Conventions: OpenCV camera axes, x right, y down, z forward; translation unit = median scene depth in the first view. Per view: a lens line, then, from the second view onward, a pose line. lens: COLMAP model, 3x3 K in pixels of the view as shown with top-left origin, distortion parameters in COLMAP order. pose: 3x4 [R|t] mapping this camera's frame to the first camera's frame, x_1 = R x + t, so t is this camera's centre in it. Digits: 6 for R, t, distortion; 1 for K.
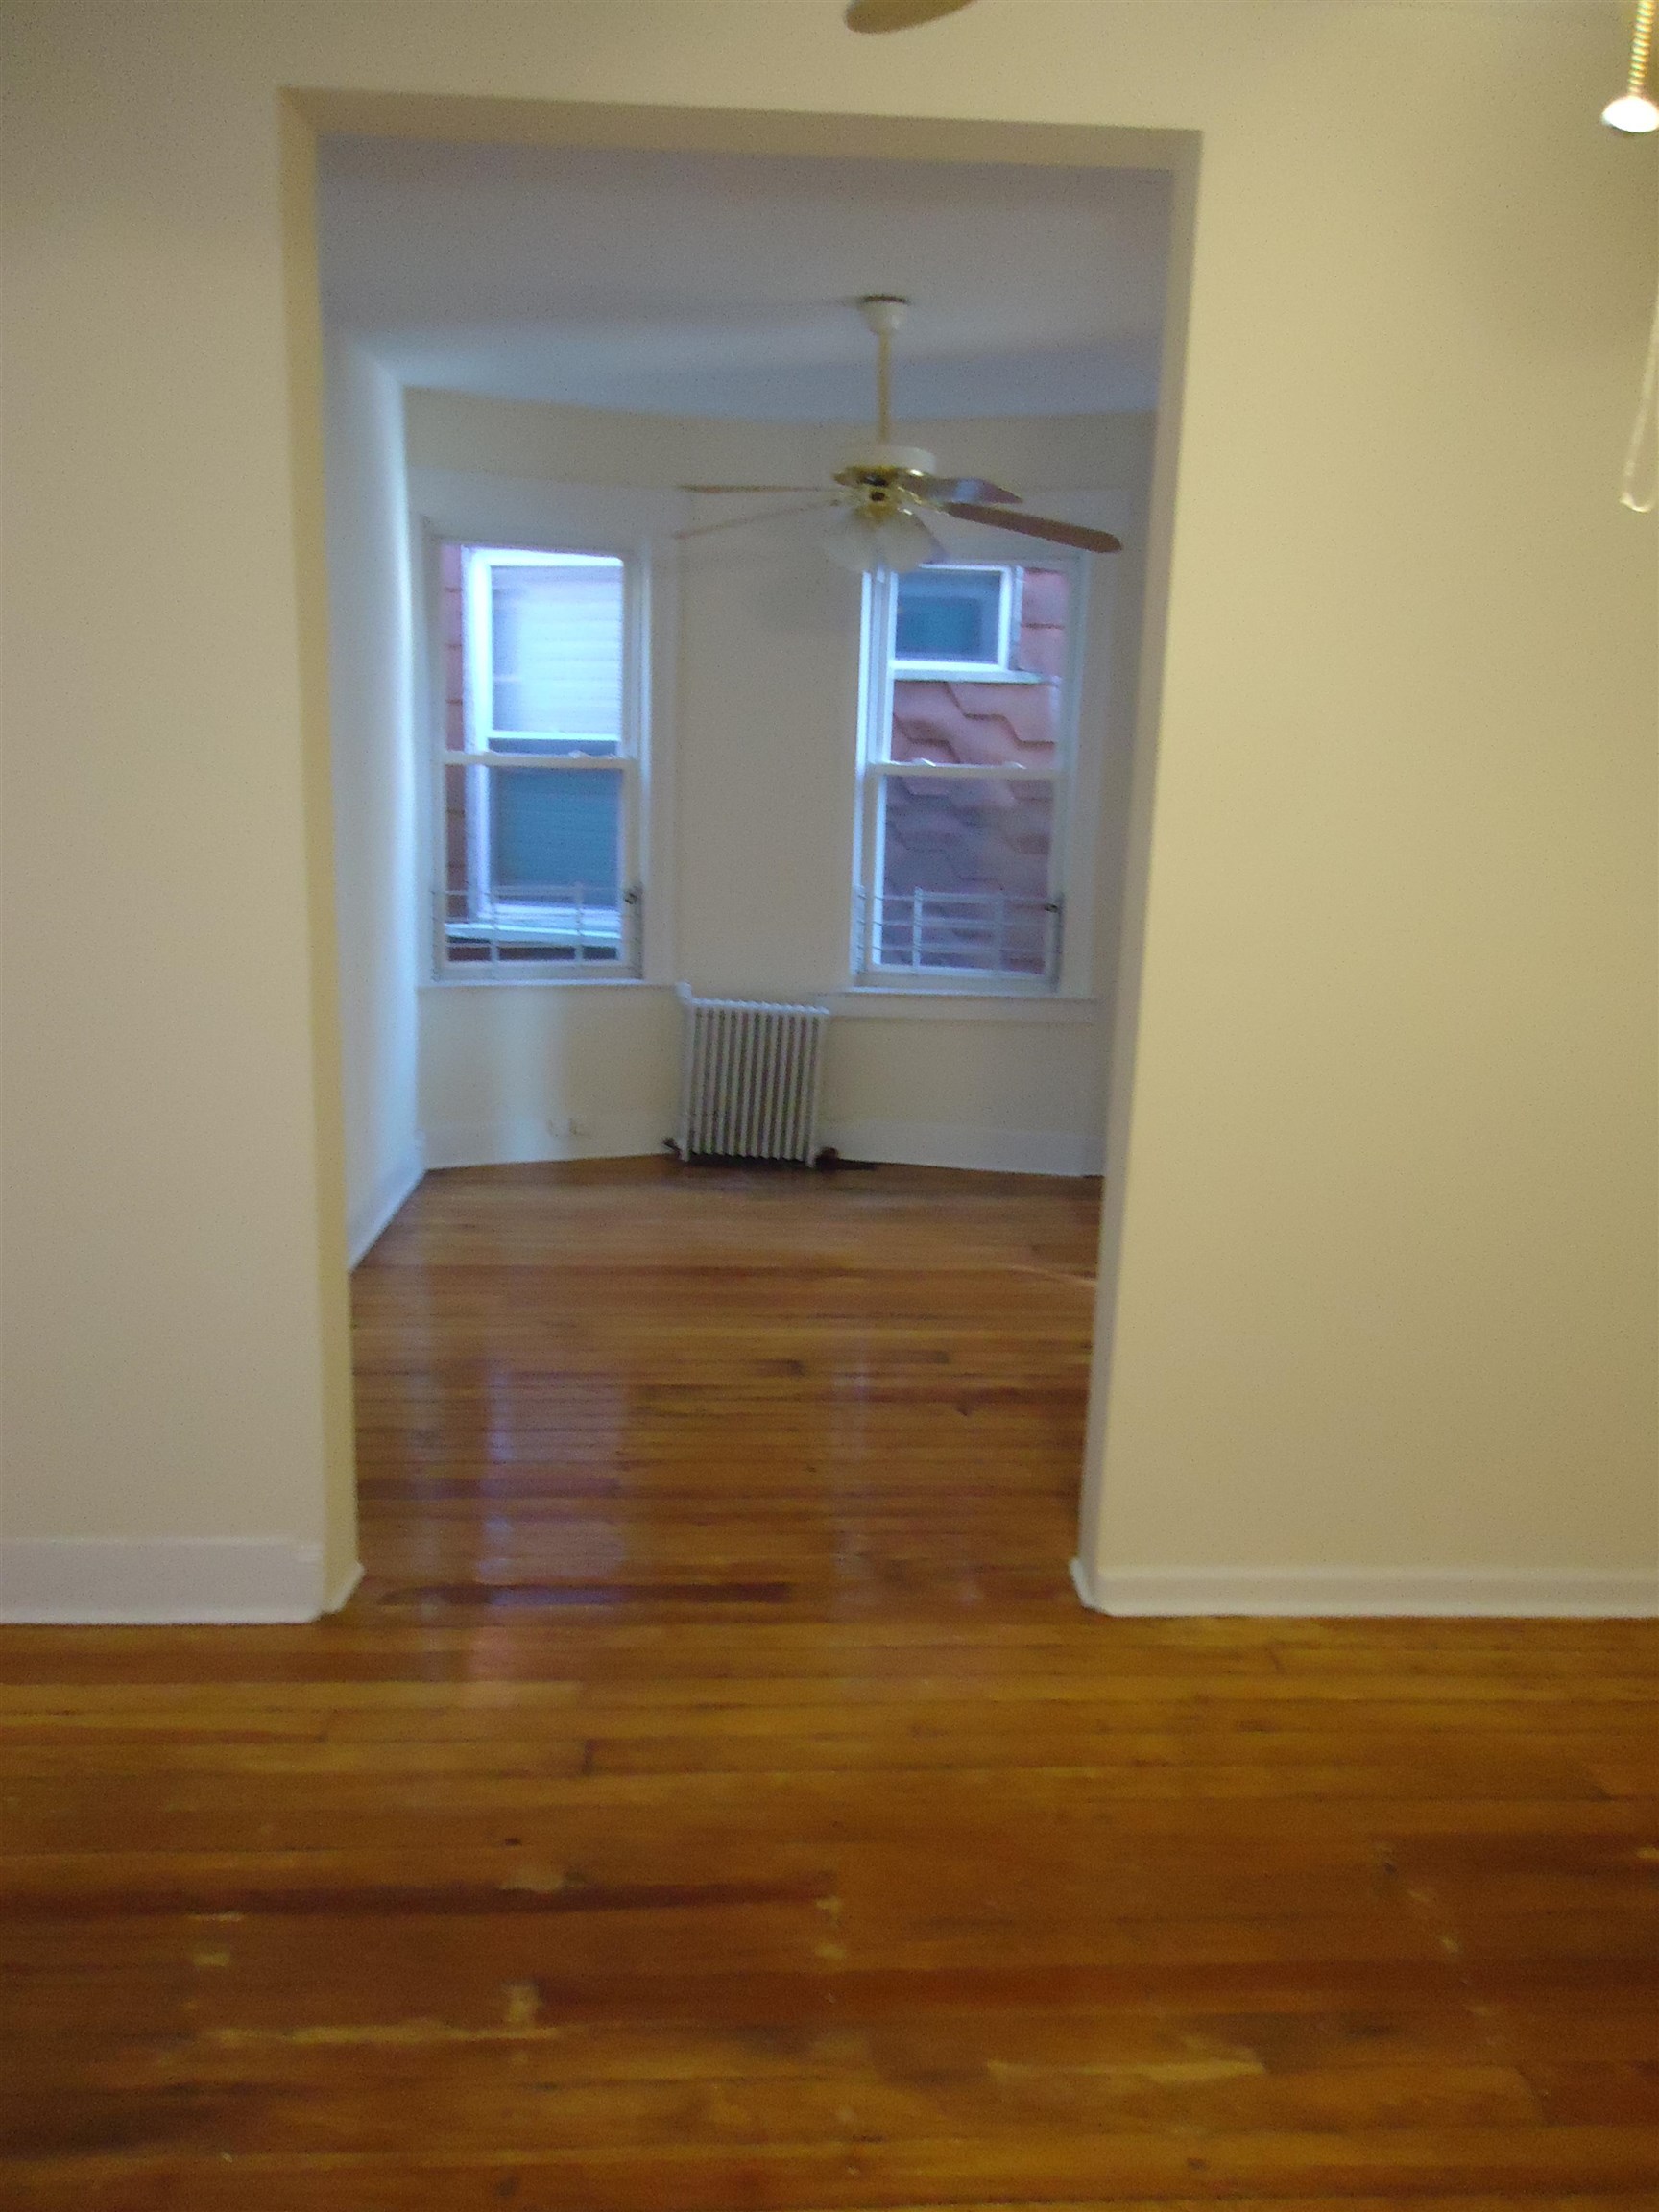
lens RADIAL K [[1602.7, 0, 829.5], [0, 1602.7, 1106.0], [0, 0, 1]] dist [-0.000733, 0.000361]
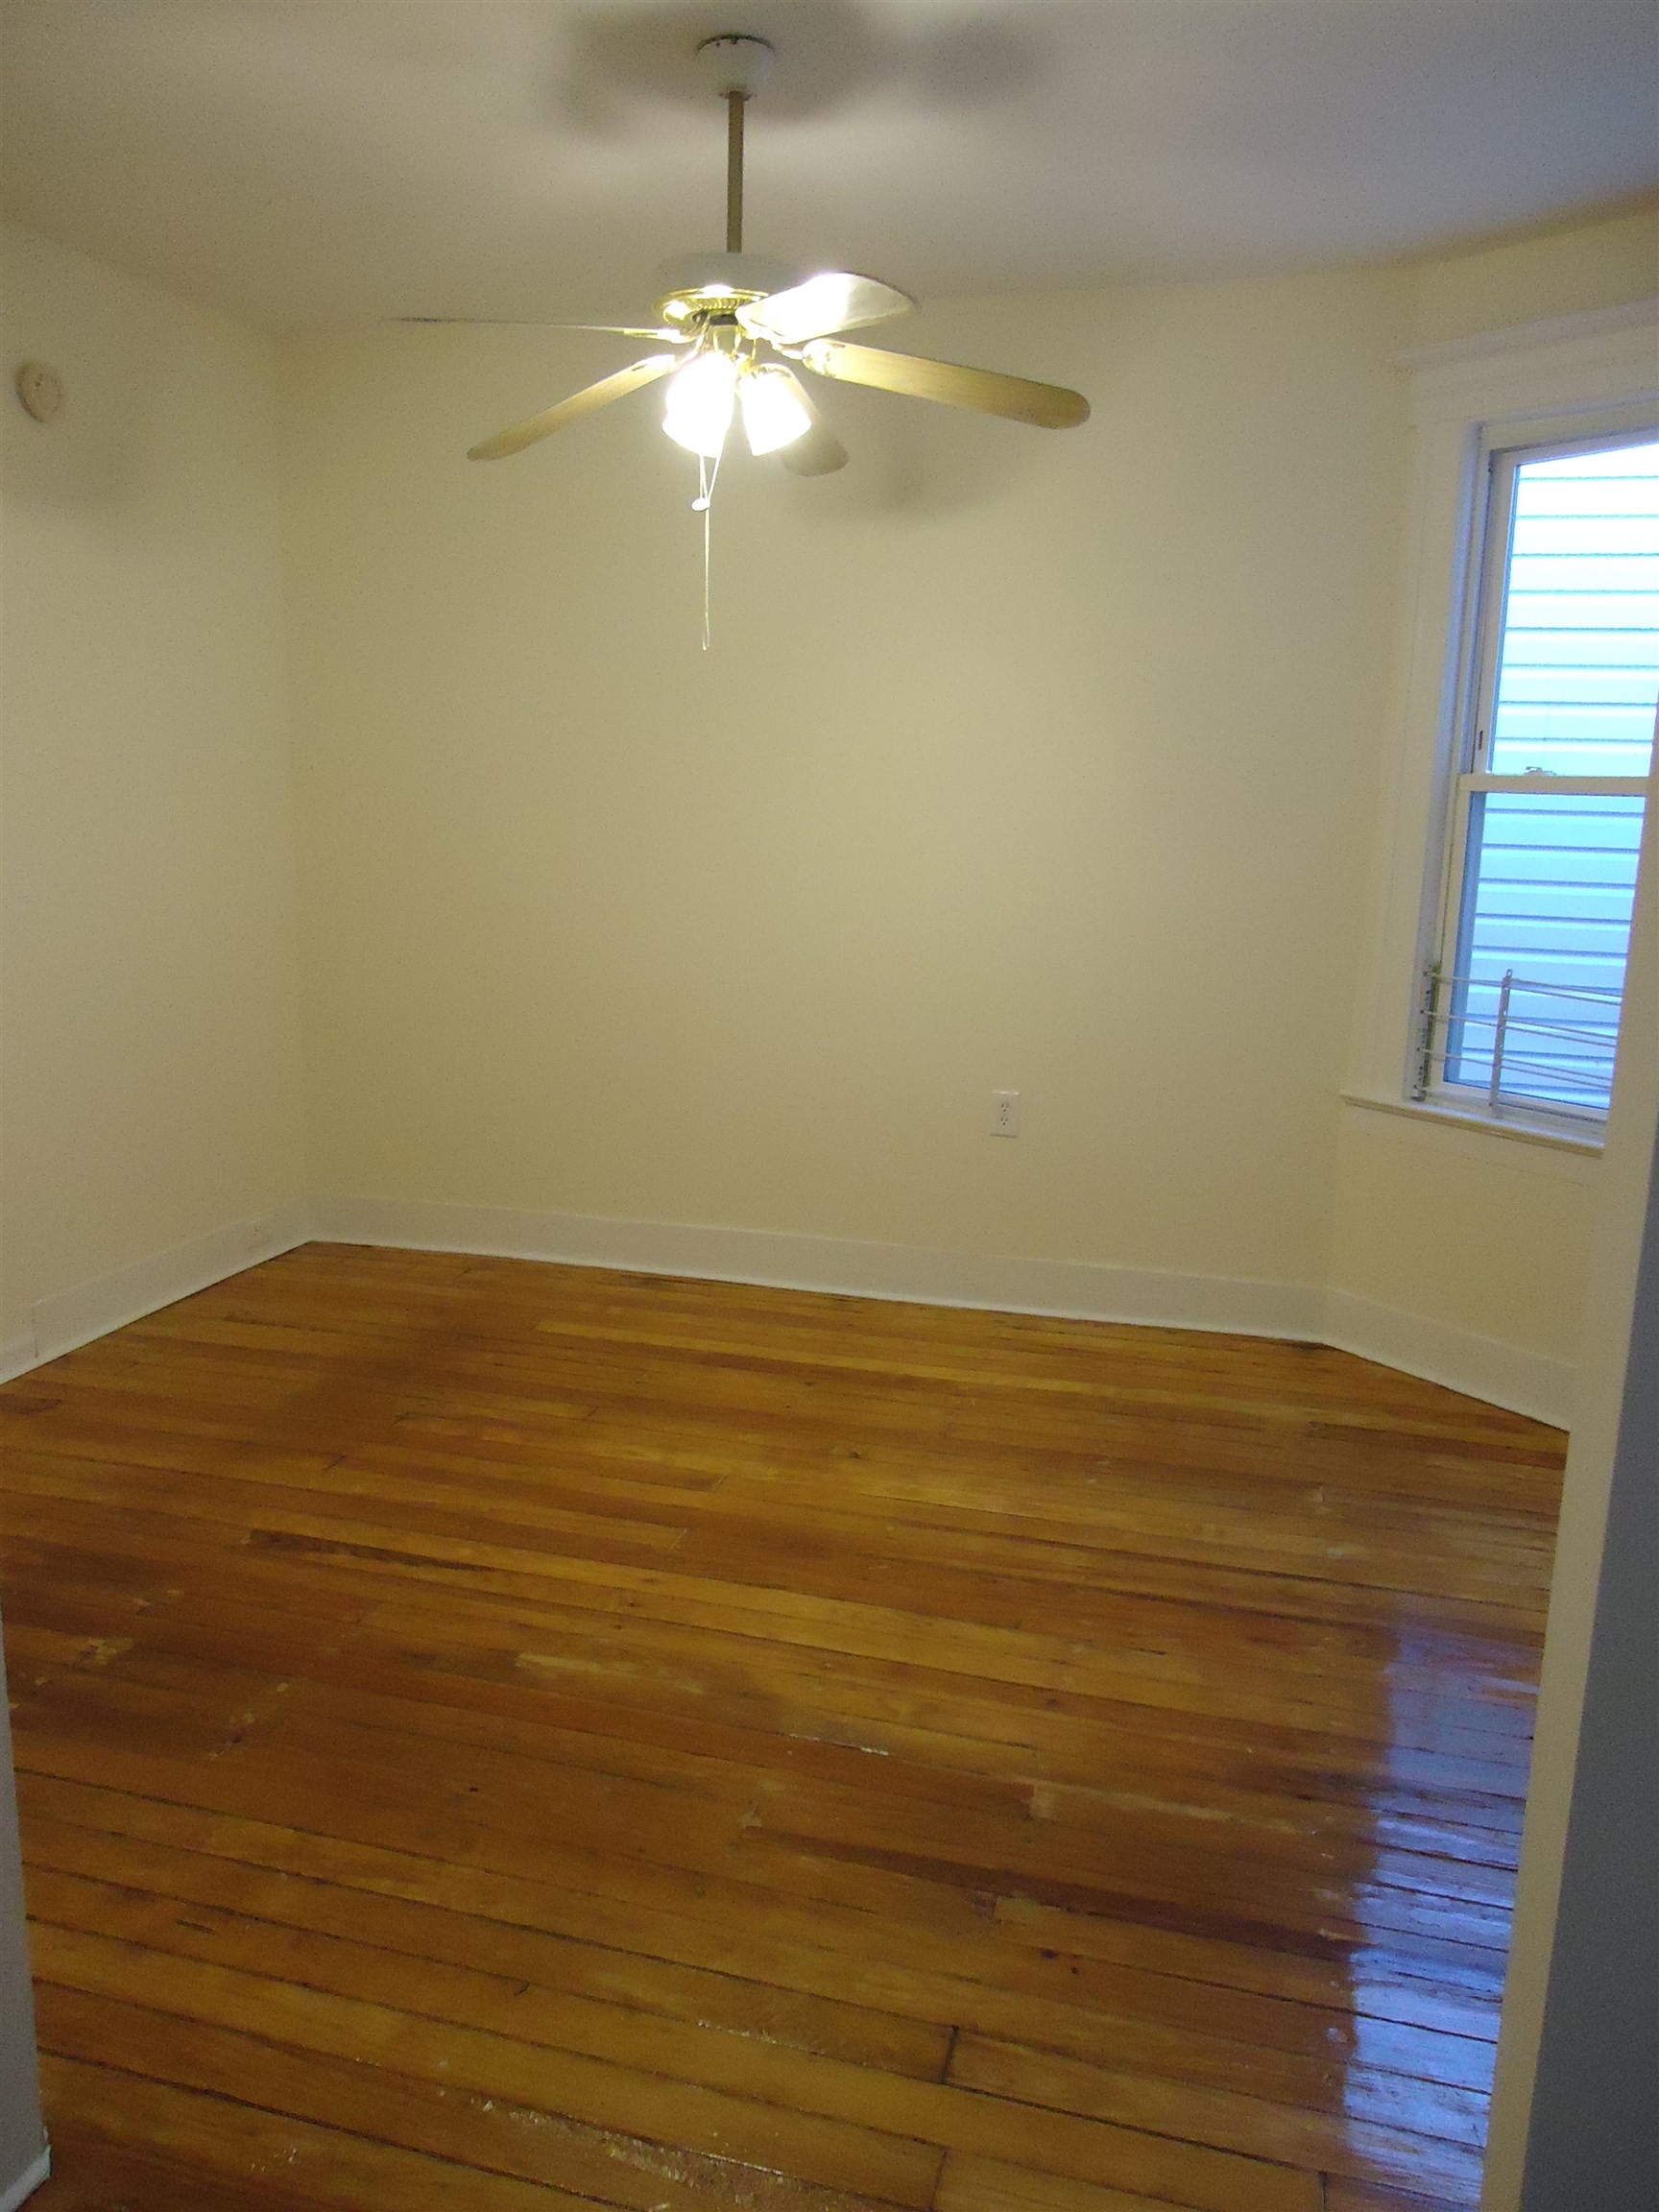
lens RADIAL K [[1602.7, 0, 829.5], [0, 1602.7, 1106.0], [0, 0, 1]] dist [-0.000733, 0.000361]
pose [[-0.945684, -0.116058, 0.303666, -0.336755], [0.012731, 0.920165, 0.391325, -0.364971], [-0.324839, 0.373935, -0.868707, 1.852062]]
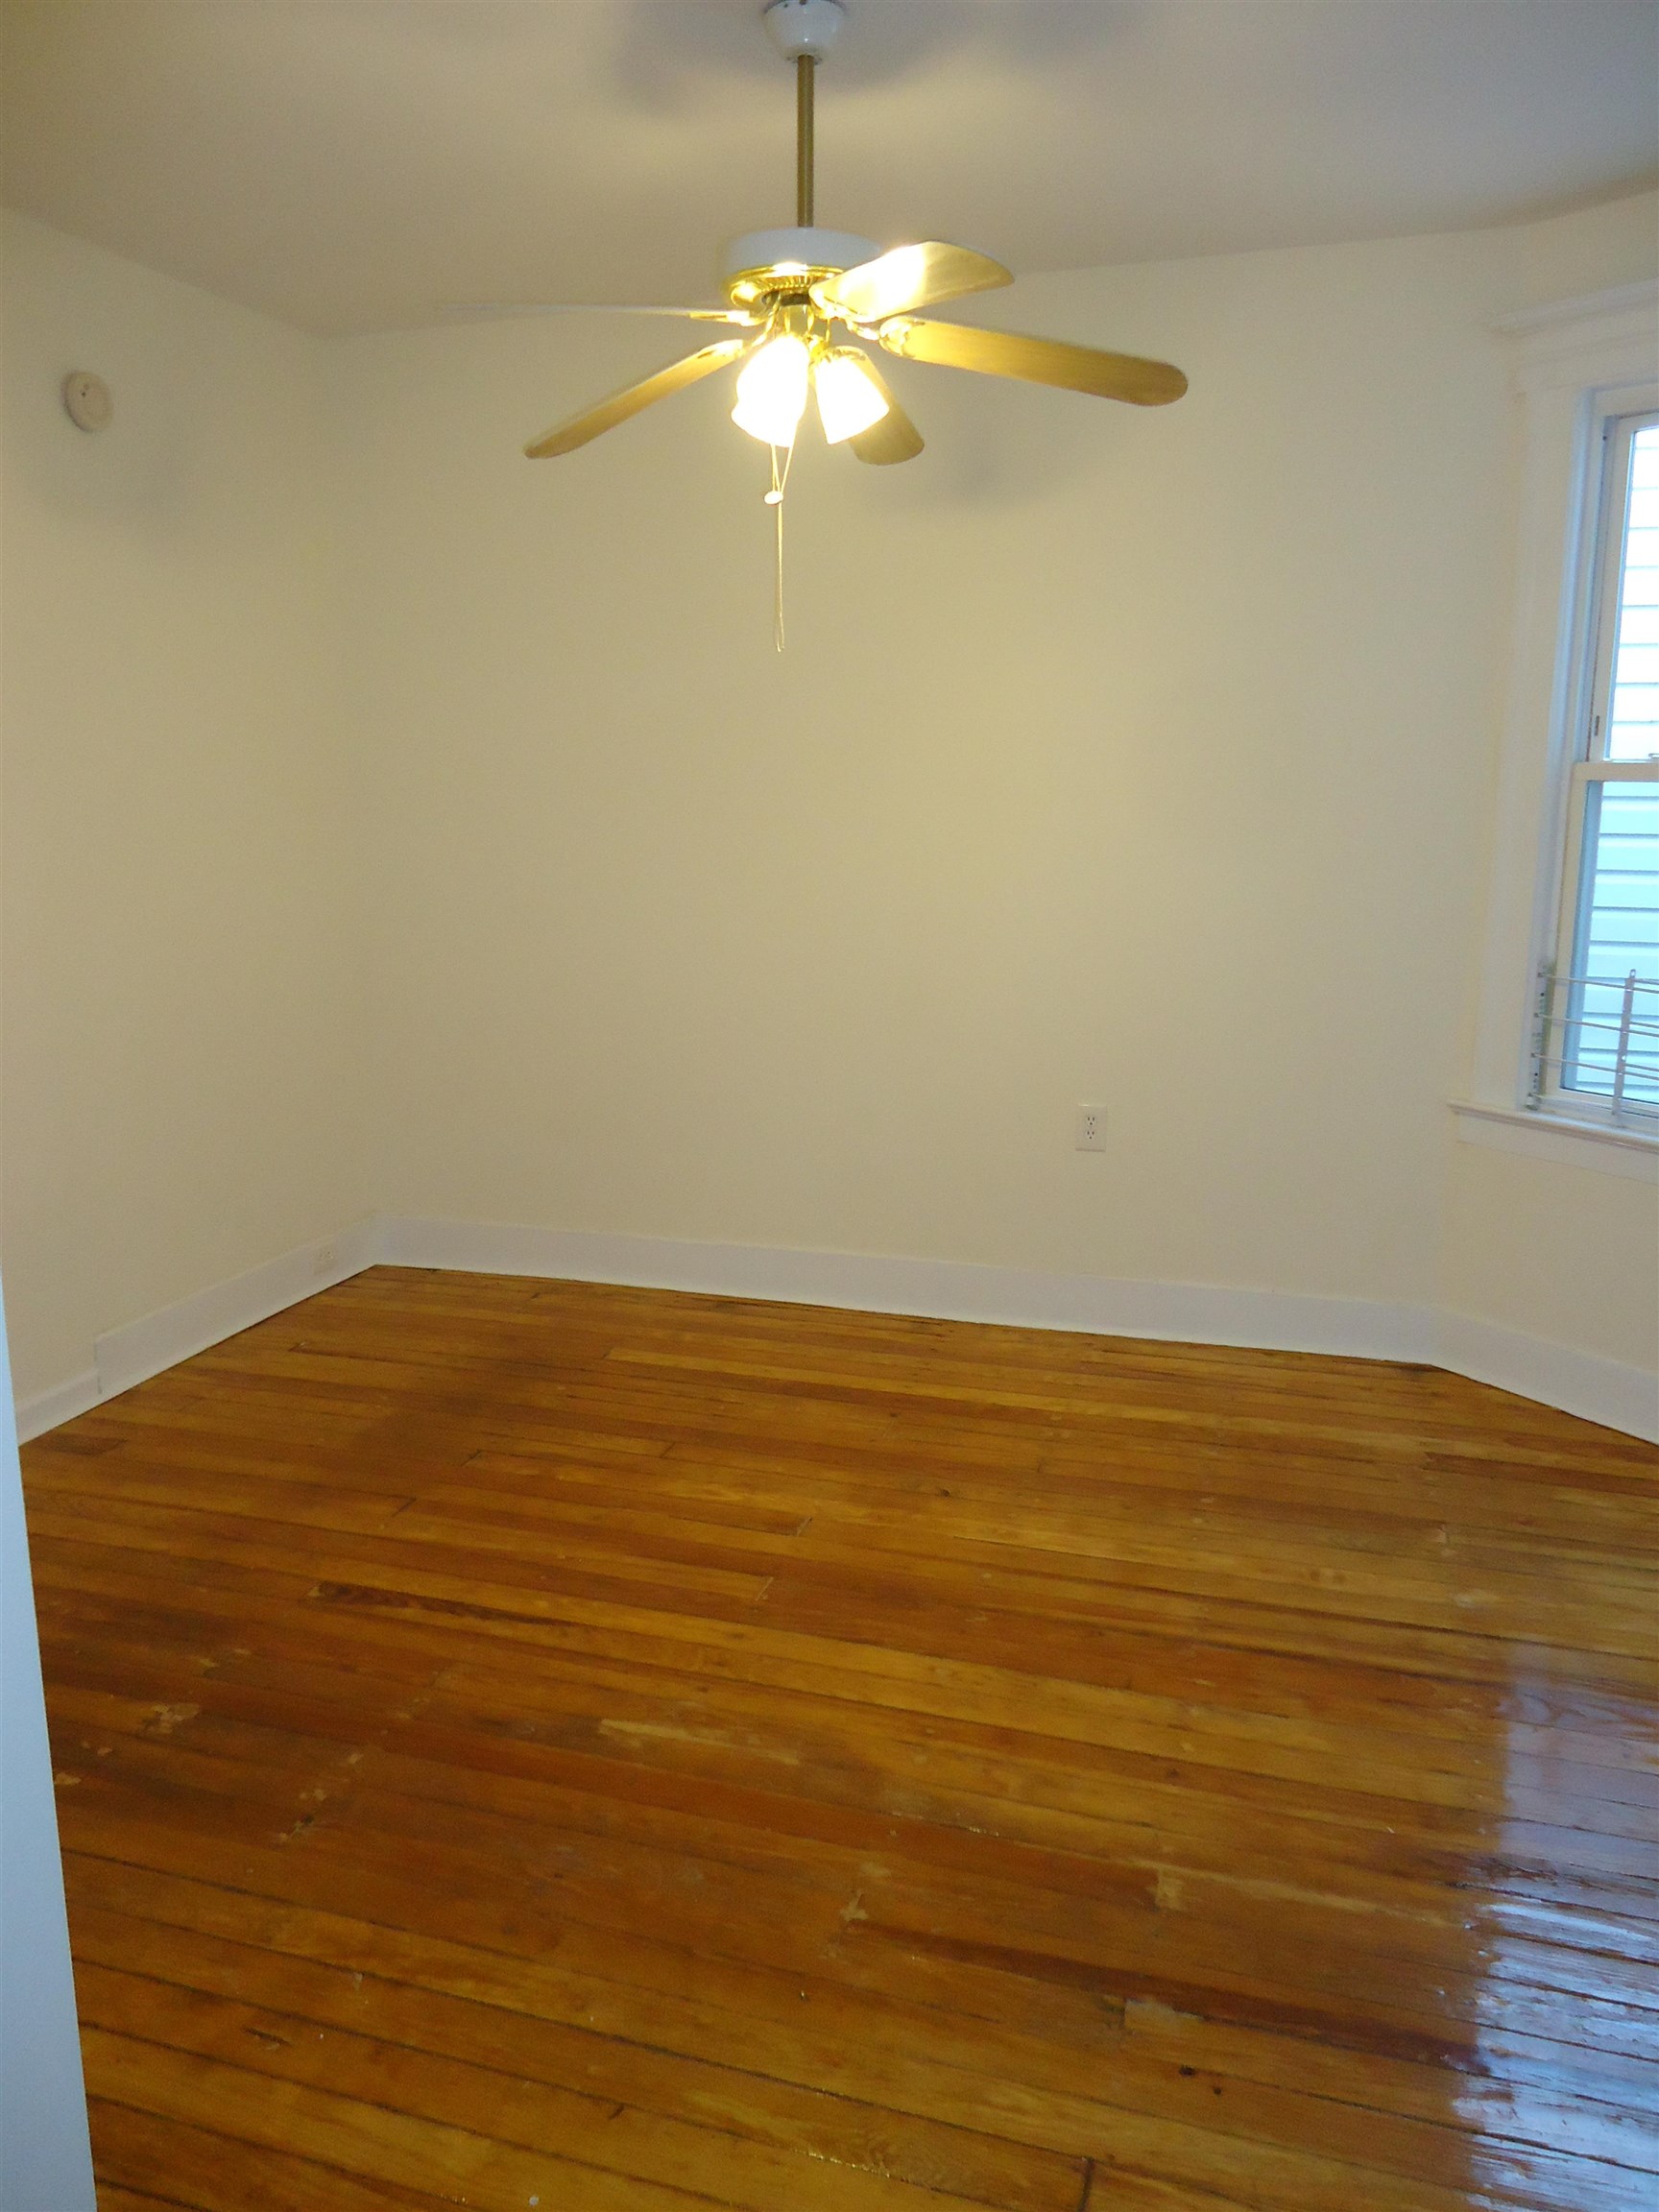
lens RADIAL K [[1602.7, 0, 829.5], [0, 1602.7, 1106.0], [0, 0, 1]] dist [-0.000733, 0.000361]
pose [[-0.936016, -0.102989, 0.336551, -0.283282], [0.040320, 0.918557, 0.393227, -0.358771], [-0.349639, 0.381637, -0.855632, 1.780046]]
